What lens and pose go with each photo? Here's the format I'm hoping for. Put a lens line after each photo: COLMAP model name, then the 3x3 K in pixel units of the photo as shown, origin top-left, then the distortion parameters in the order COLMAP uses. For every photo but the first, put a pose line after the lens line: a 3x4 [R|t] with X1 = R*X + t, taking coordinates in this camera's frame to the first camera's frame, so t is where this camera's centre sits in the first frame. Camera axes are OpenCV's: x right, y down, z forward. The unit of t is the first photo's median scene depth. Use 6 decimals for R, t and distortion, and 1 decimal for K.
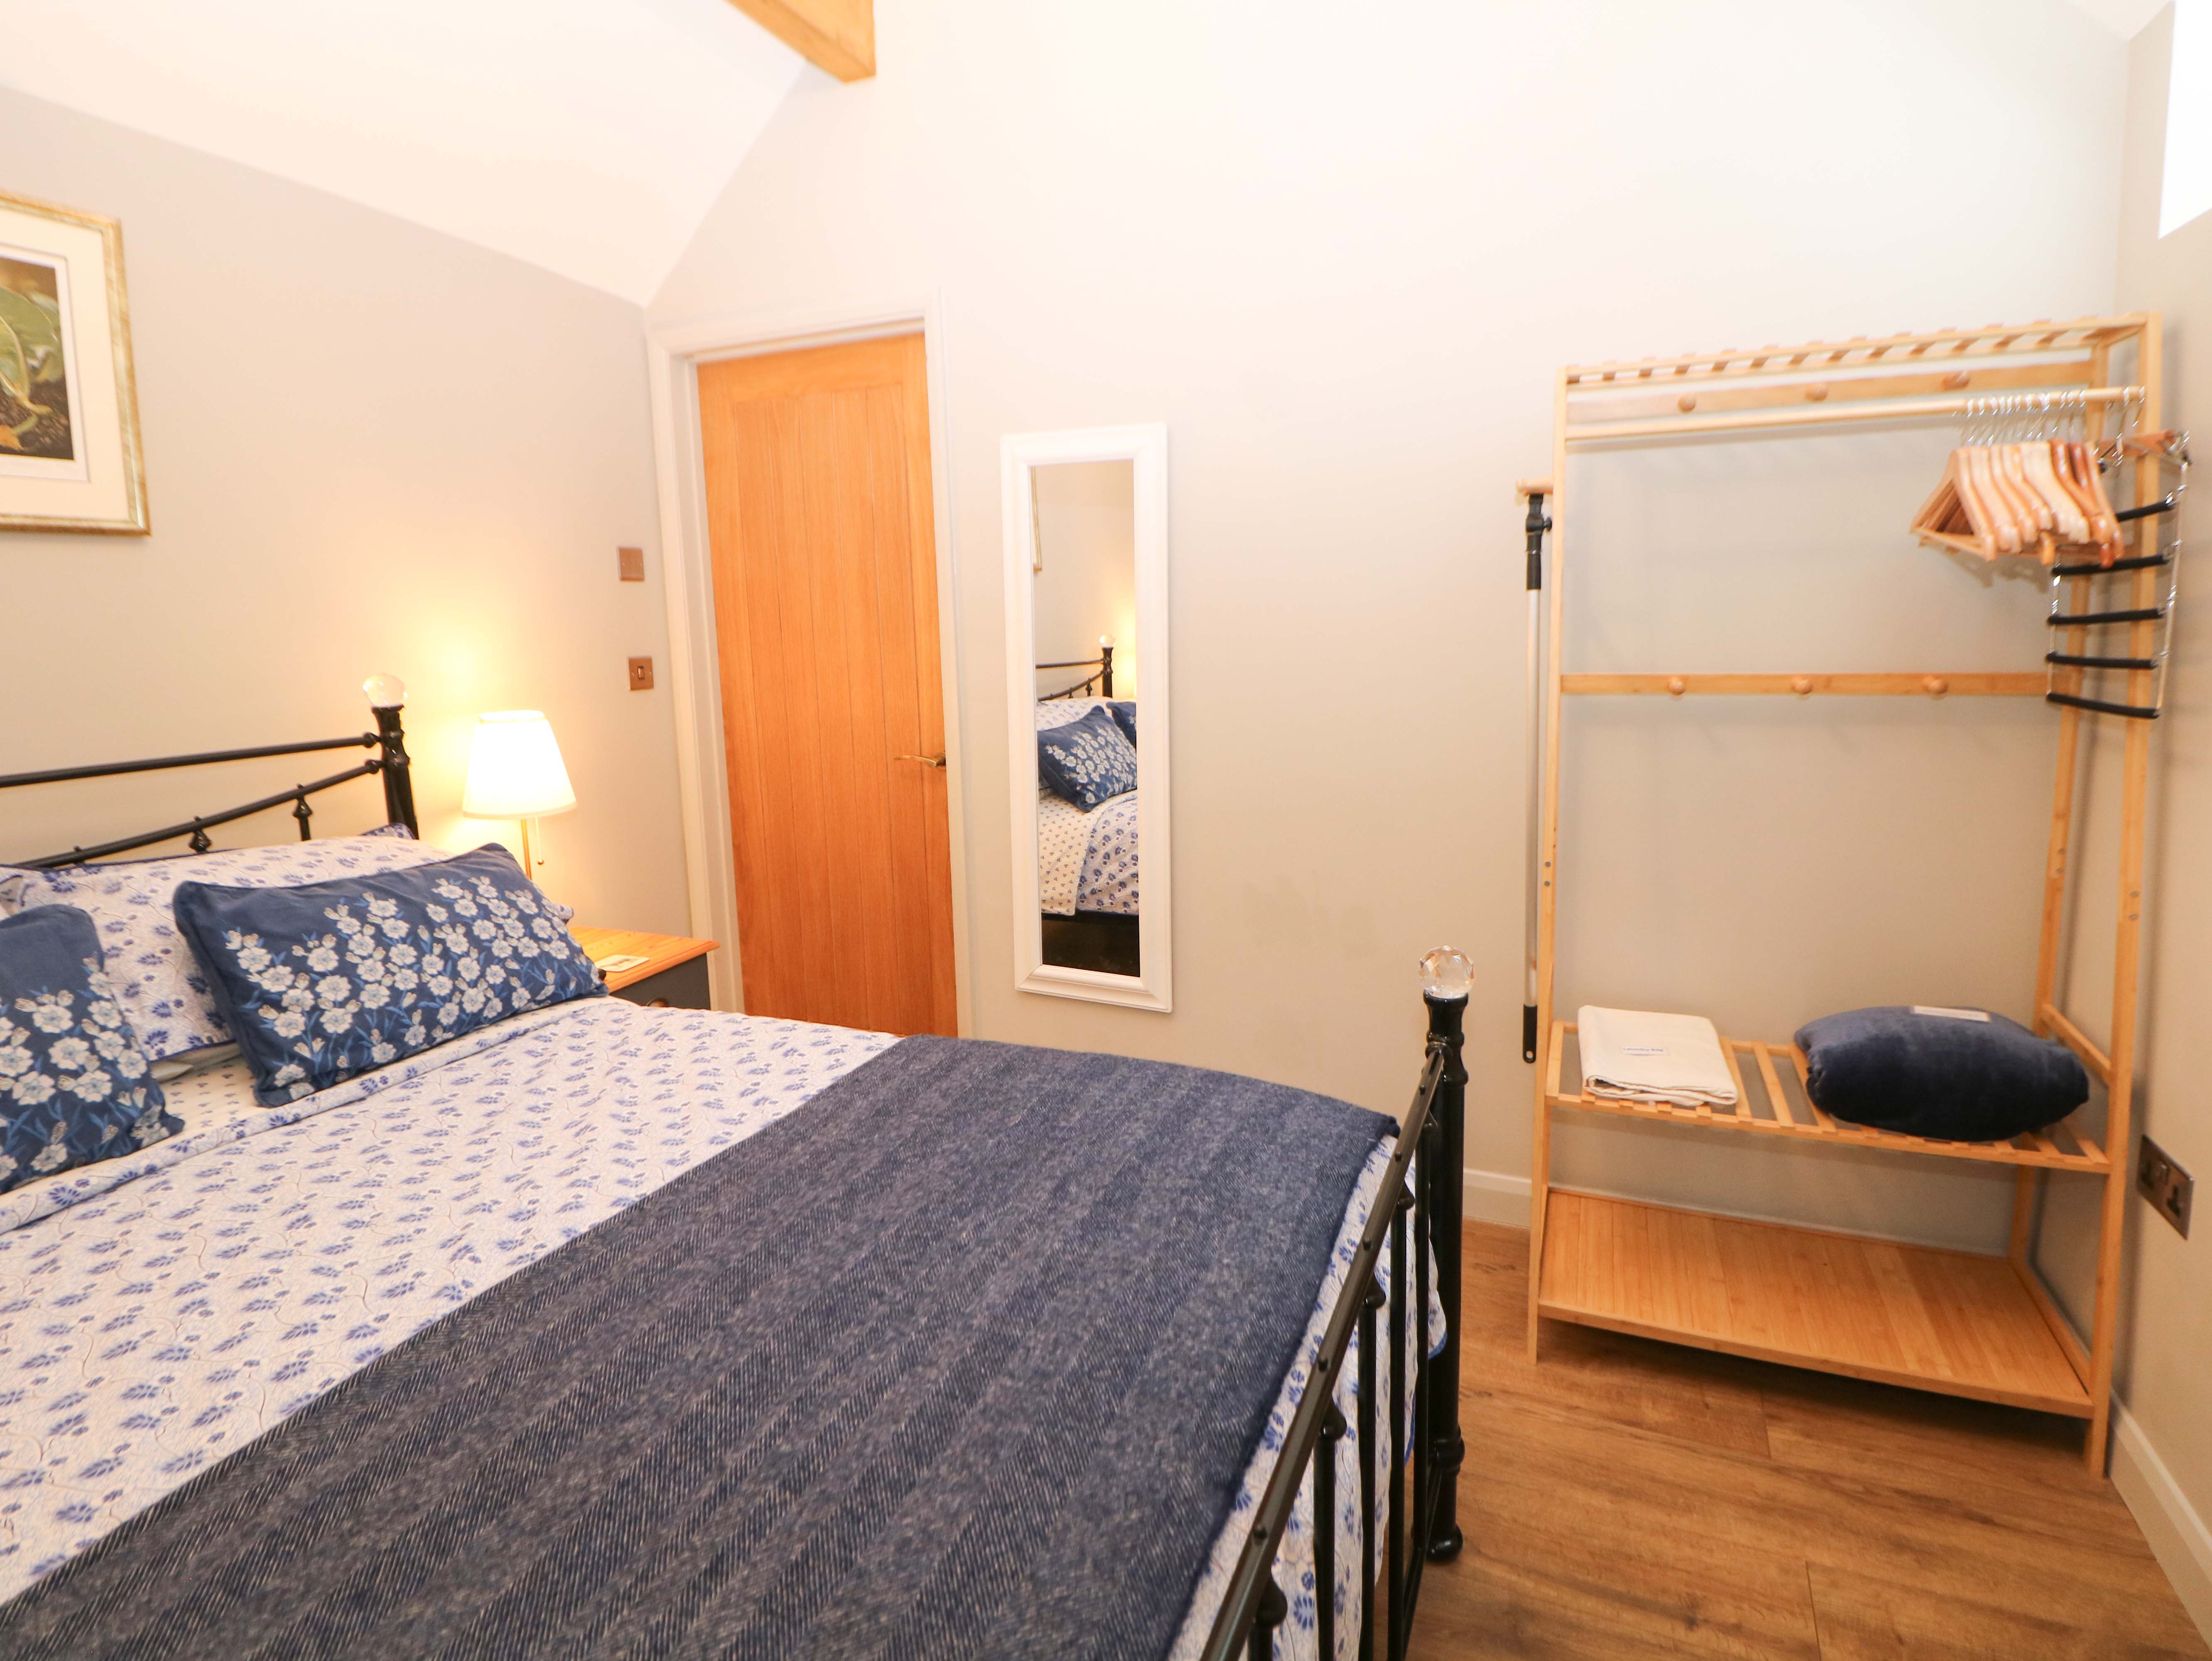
lens RADIAL K [[1155.5, 0, 1127.3], [0, 1155.5, 772.7], [0, 0, 1]] dist [-0.005358, -0.013060]
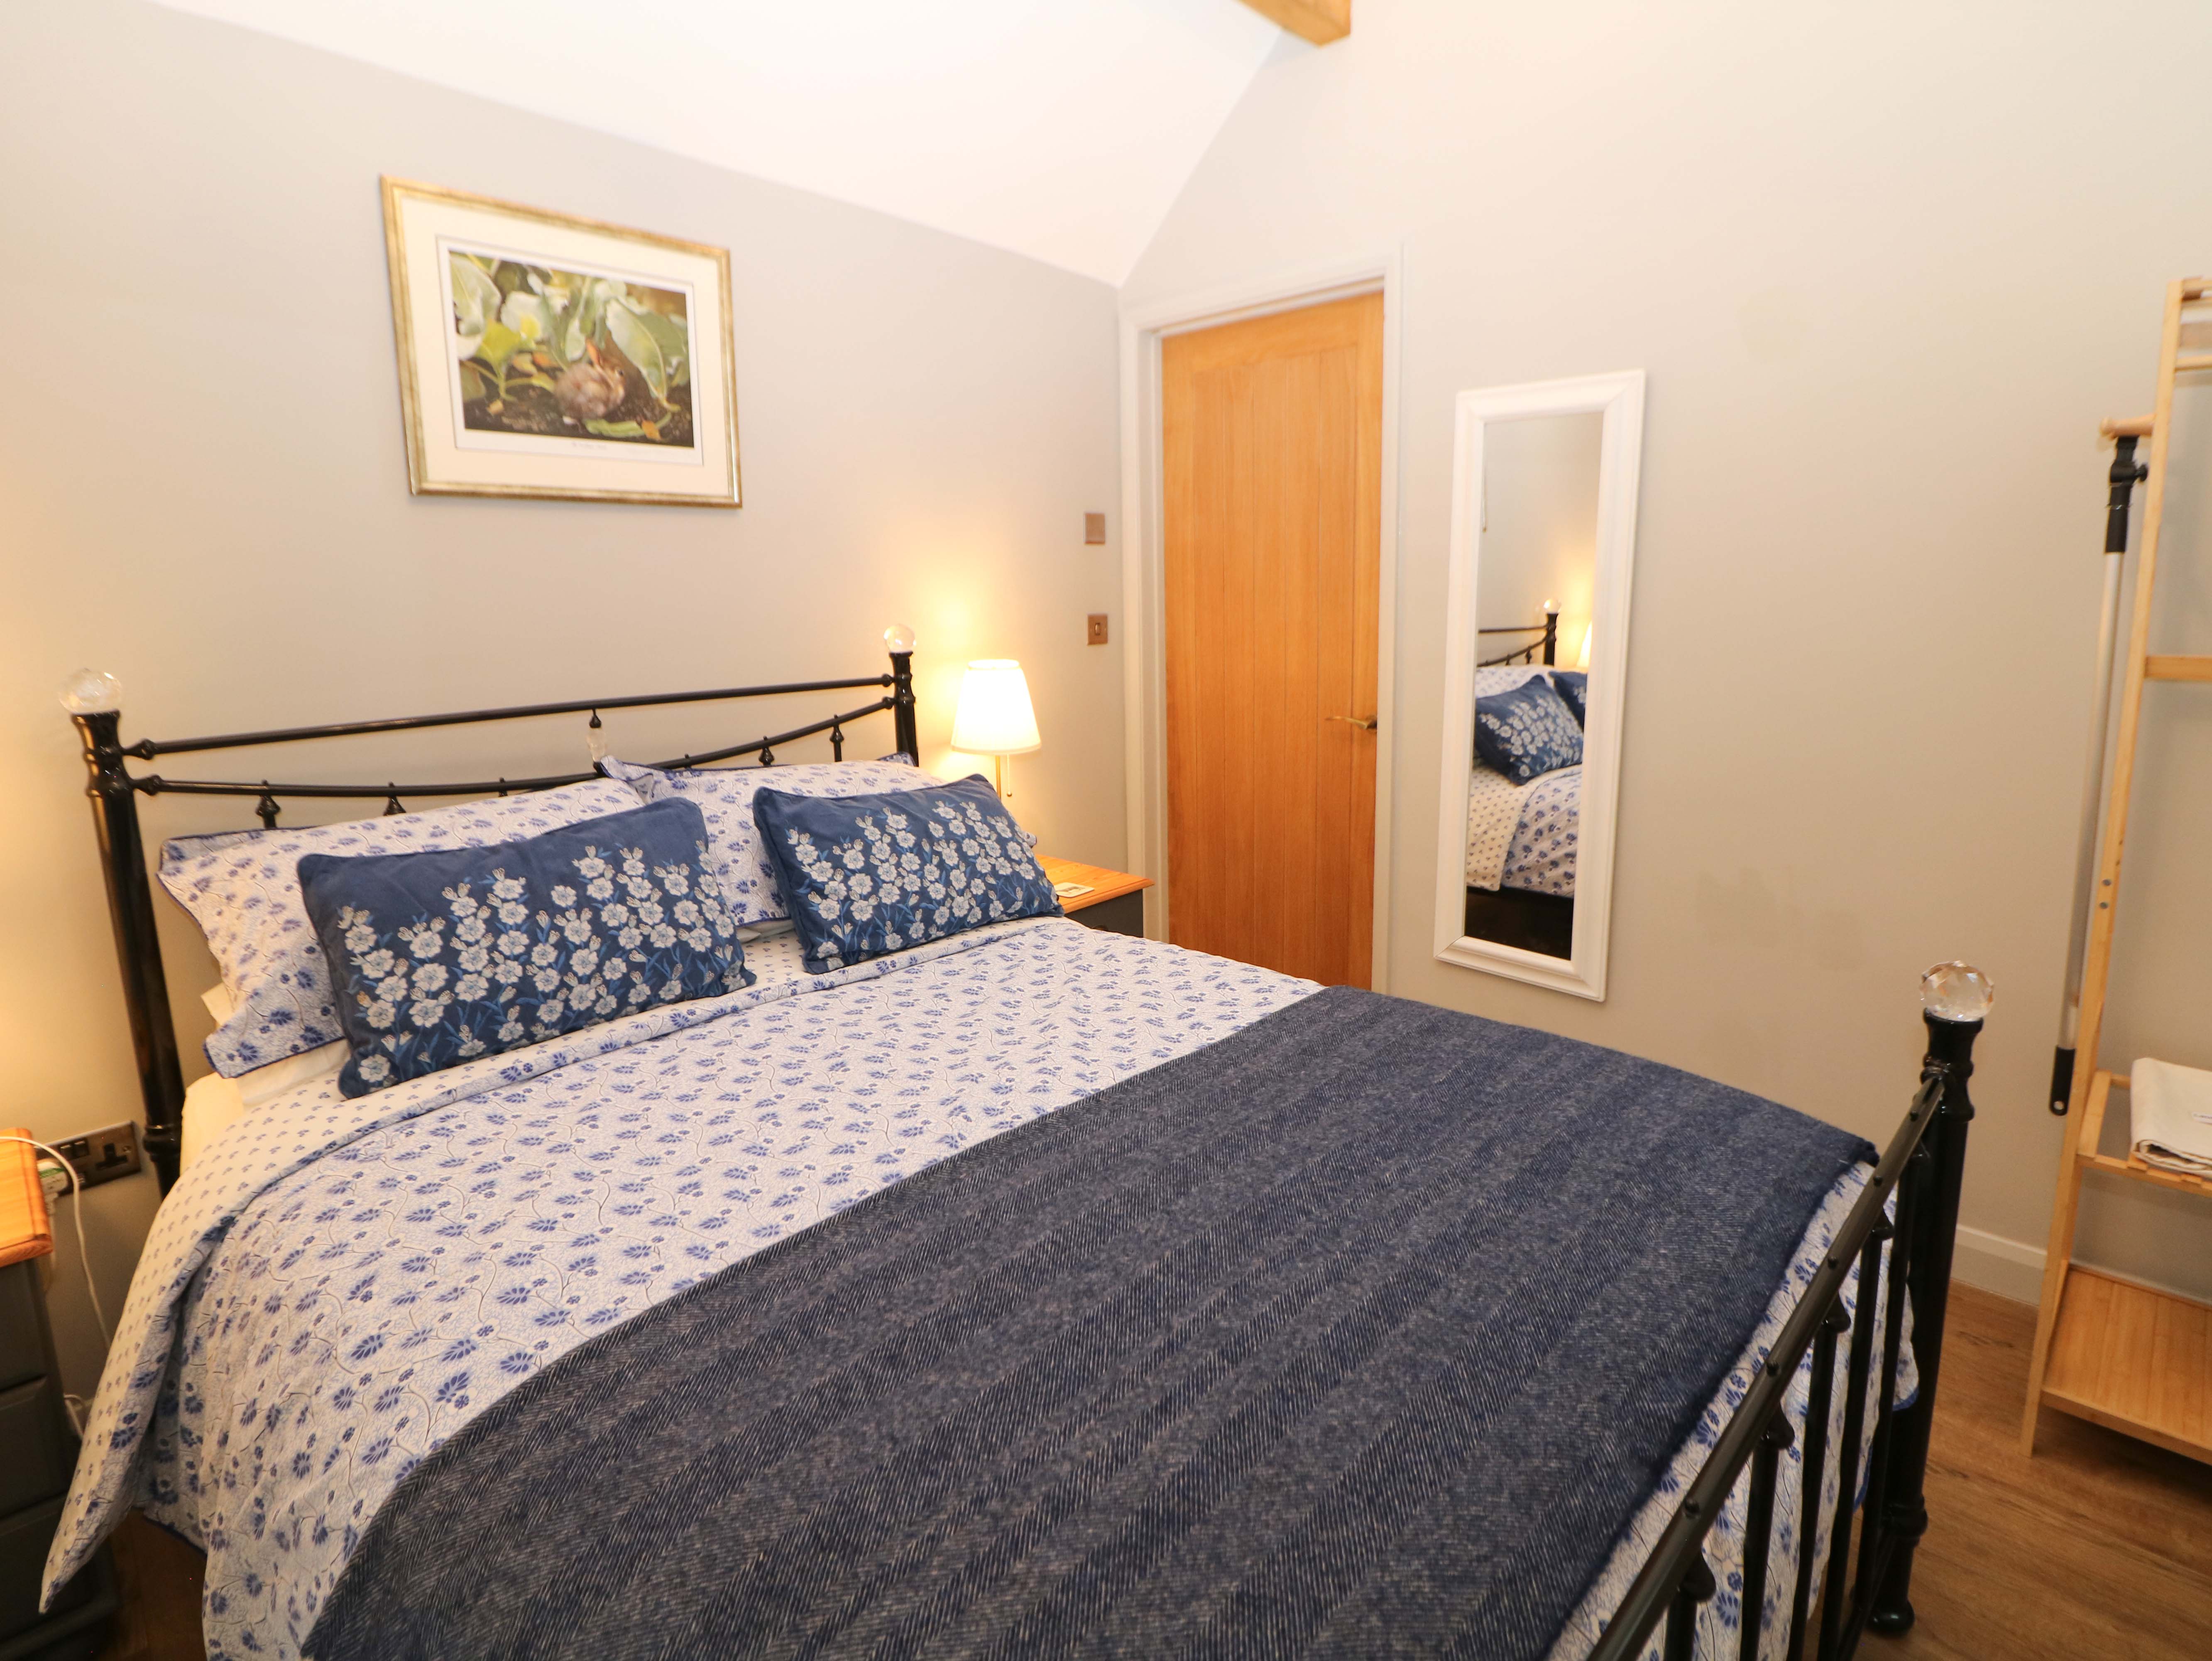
lens RADIAL K [[1163.0, 0, 1102.7], [0, 1163.0, 775.6], [0, 0, 1]] dist [-0.000953, -0.016366]
pose [[0.929762, 0.067056, -0.362004, -0.018579], [-0.054925, 0.997533, 0.043709, 0.006657], [0.364042, -0.020756, 0.931151, -0.047547]]
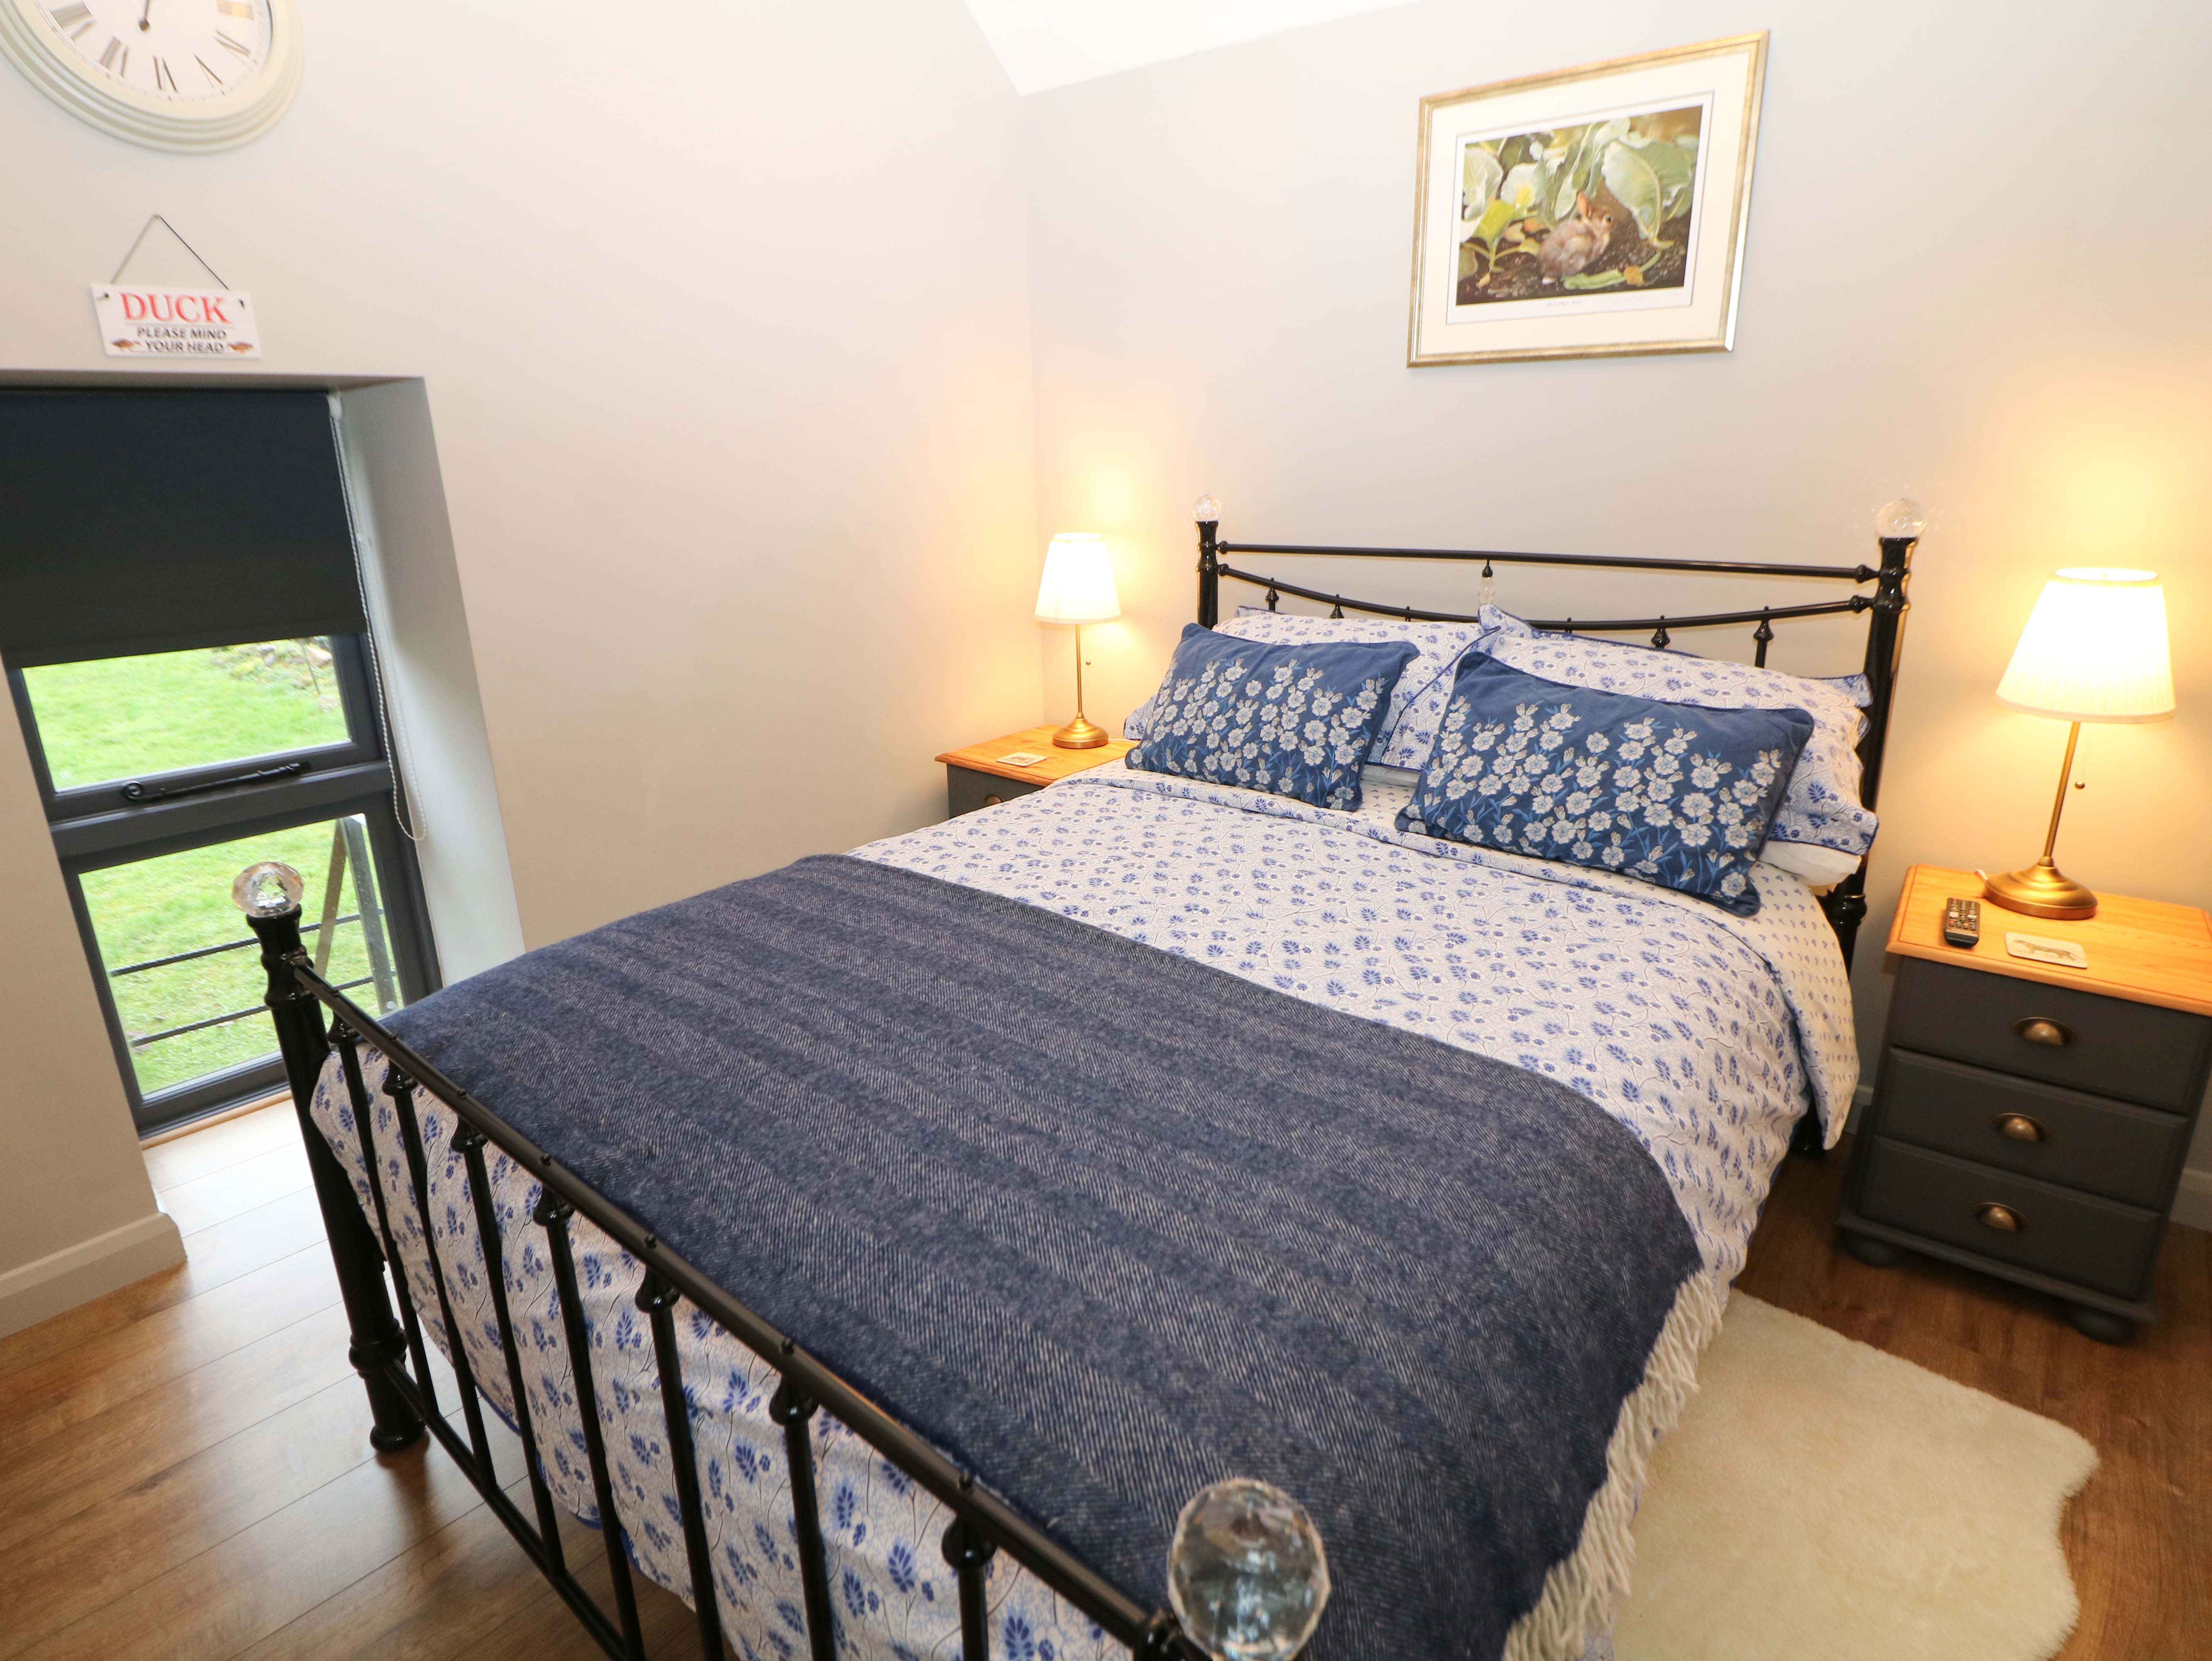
lens RADIAL K [[1166.4, 0, 1110.9], [0, 1166.4, 795.5], [0, 0, 1]] dist [0.001189, -0.017230]
pose [[-0.306619, 0.298223, -0.903907, 0.532616], [-0.106012, 0.933041, 0.343796, -0.161546], [0.945910, 0.201239, -0.254473, 0.995529]]
